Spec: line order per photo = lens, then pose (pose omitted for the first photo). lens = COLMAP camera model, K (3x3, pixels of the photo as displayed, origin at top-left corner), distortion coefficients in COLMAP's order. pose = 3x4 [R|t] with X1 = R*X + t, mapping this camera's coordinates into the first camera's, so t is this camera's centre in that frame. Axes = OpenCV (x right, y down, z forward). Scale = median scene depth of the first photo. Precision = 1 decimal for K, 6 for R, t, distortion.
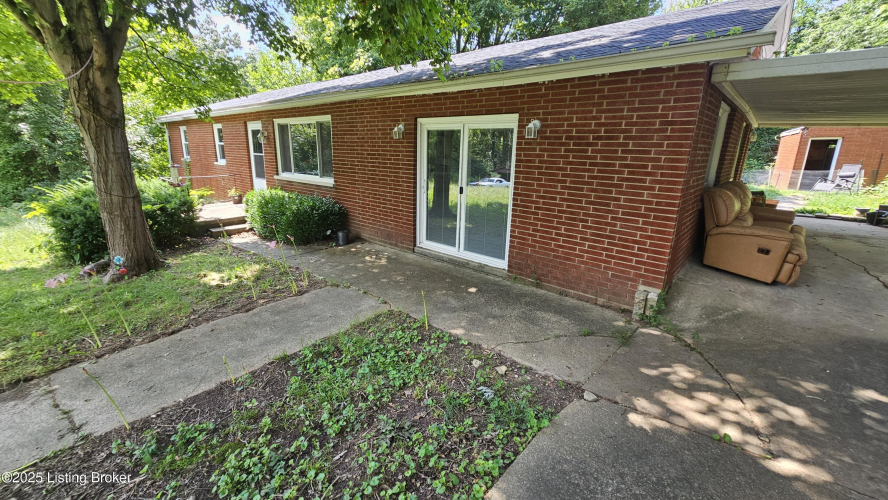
lens RADIAL K [[367.6, 0, 439.2], [0, 367.6, 244.3], [0, 0, 1]] dist [0.003389, 0.000039]
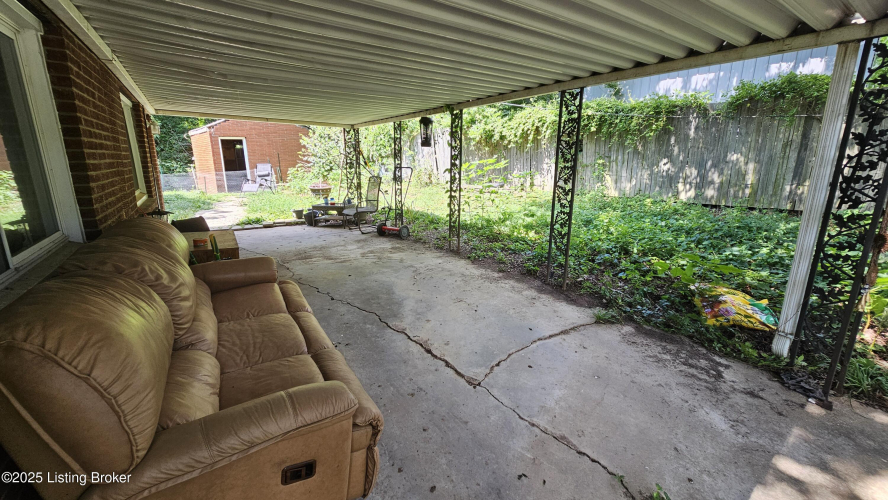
lens RADIAL K [[367.6, 0, 447.8], [0, 367.6, 243.3], [0, 0, 1]] dist [0.003389, 0.000039]
pose [[0.245284, -0.238116, 0.939754, 0.671972], [0.244616, 0.953202, 0.177676, -0.181315], [-0.938083, 0.186297, 0.292052, 0.762754]]
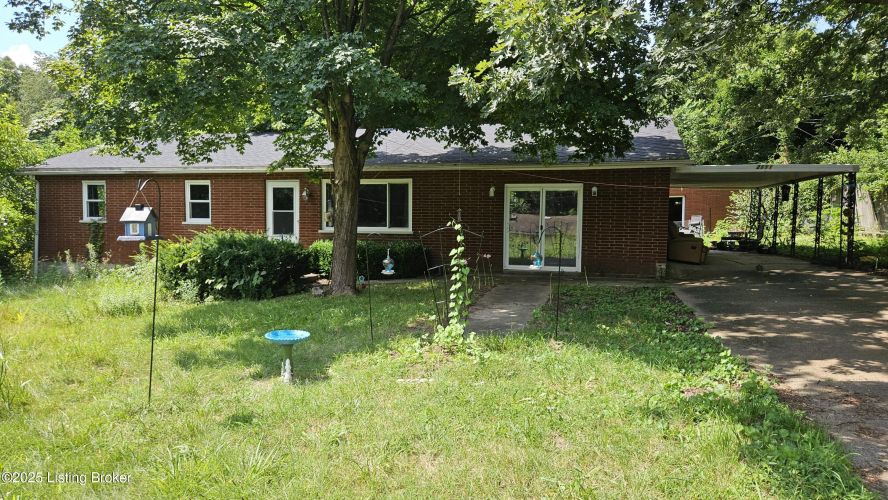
lens RADIAL K [[591.8, 0, 444.2], [0, 591.8, 252.6], [0, 0, 1]] dist [0.062707, -0.022753]
pose [[0.893760, -0.041083, 0.446661, -1.899814], [0.123516, 0.979839, -0.157030, 0.402795], [-0.431204, 0.195517, 0.880815, -1.375407]]
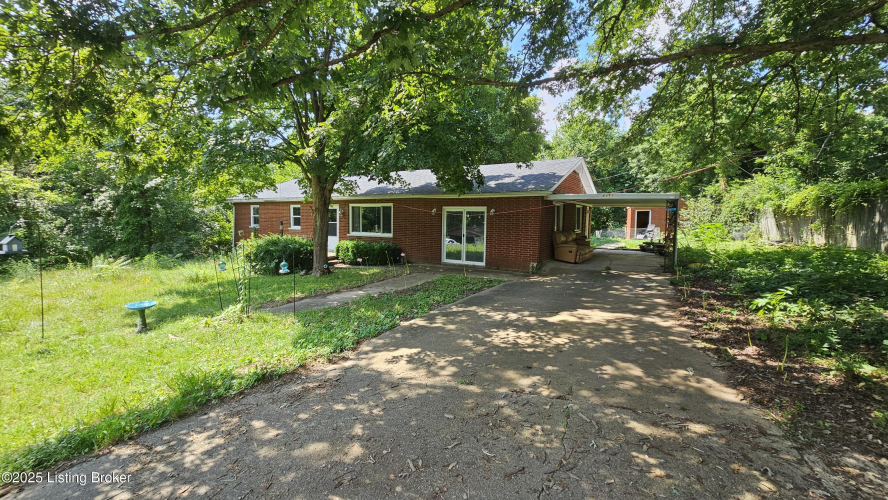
lens RADIAL K [[367.6, 0, 443.2], [0, 367.6, 243.1], [0, 0, 1]] dist [0.003389, 0.000039]
pose [[0.984934, -0.020604, 0.171699, -0.632043], [0.051205, 0.983100, -0.175762, 0.416044], [-0.165176, 0.181906, 0.969344, -1.707763]]
